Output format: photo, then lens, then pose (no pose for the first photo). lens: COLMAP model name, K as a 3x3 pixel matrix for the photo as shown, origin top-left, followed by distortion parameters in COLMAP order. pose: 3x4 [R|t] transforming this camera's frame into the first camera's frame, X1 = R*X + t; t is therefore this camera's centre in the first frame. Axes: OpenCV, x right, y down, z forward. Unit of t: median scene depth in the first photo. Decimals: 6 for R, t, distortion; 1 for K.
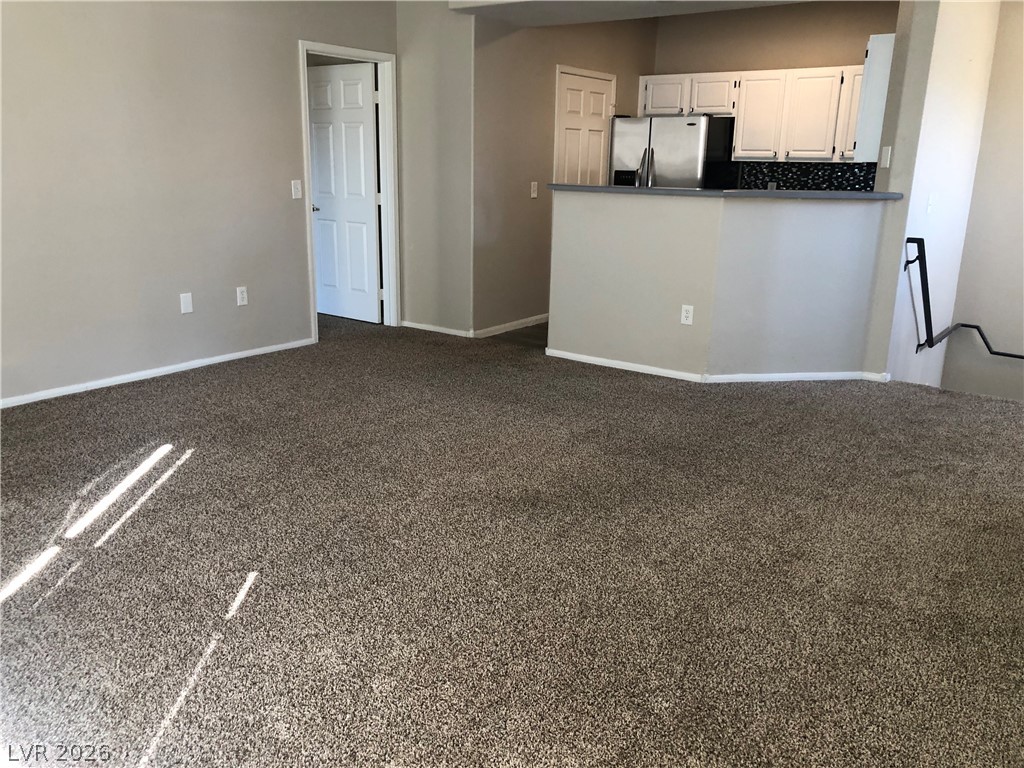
lens RADIAL K [[828.4, 0, 512.9], [0, 828.4, 404.6], [0, 0, 1]] dist [-0.002387, 0.002513]
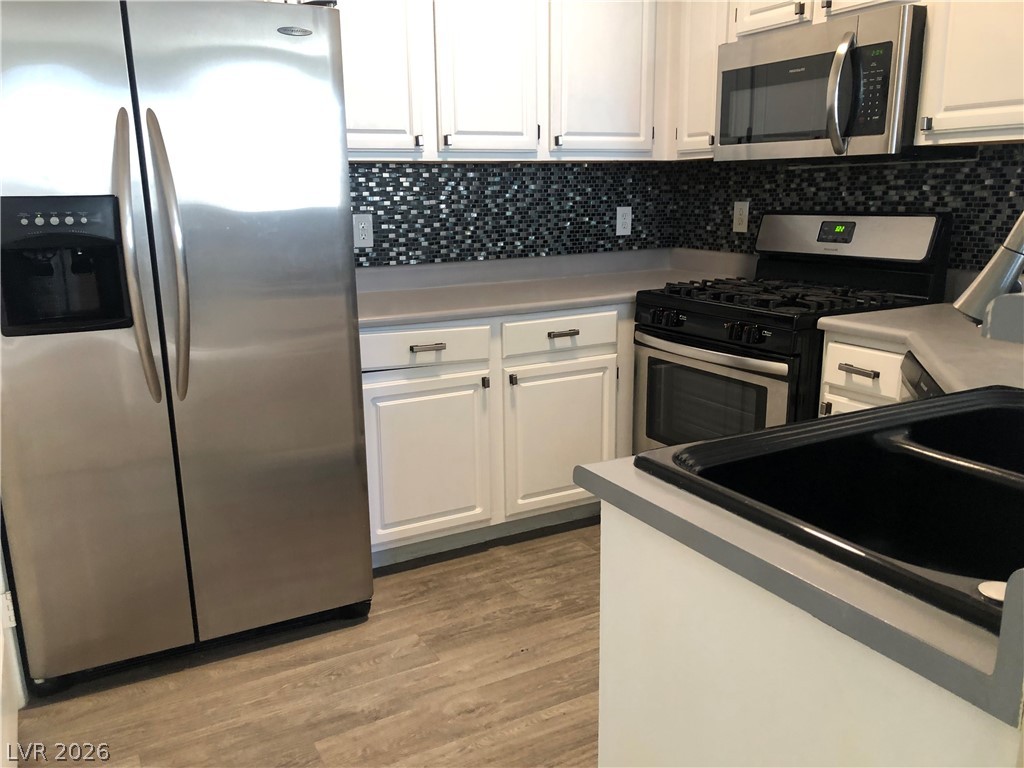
lens RADIAL K [[857.8, 0, 515.1], [0, 857.8, 394.9], [0, 0, 1]] dist [0.064648, -0.019356]
pose [[0.430337, -0.235569, 0.871388, -0.049953], [0.277609, 0.953099, 0.120561, -0.226411], [-0.858920, 0.190023, 0.475550, 0.794259]]
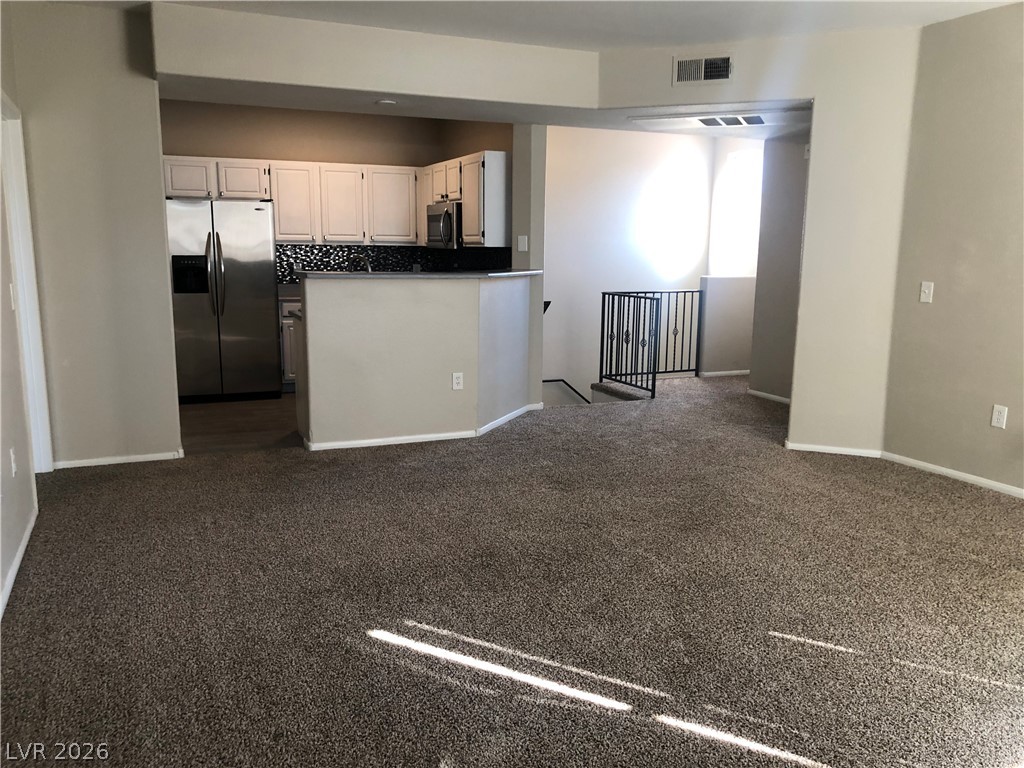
lens RADIAL K [[824.5, 0, 513.4], [0, 824.5, 410.3], [0, 0, 1]] dist [0.091202, -0.324010]
pose [[0.503042, -0.177993, 0.845735, -0.513299], [0.243830, 0.968040, 0.058703, -0.084735], [-0.829154, 0.176685, 0.530364, 0.250442]]
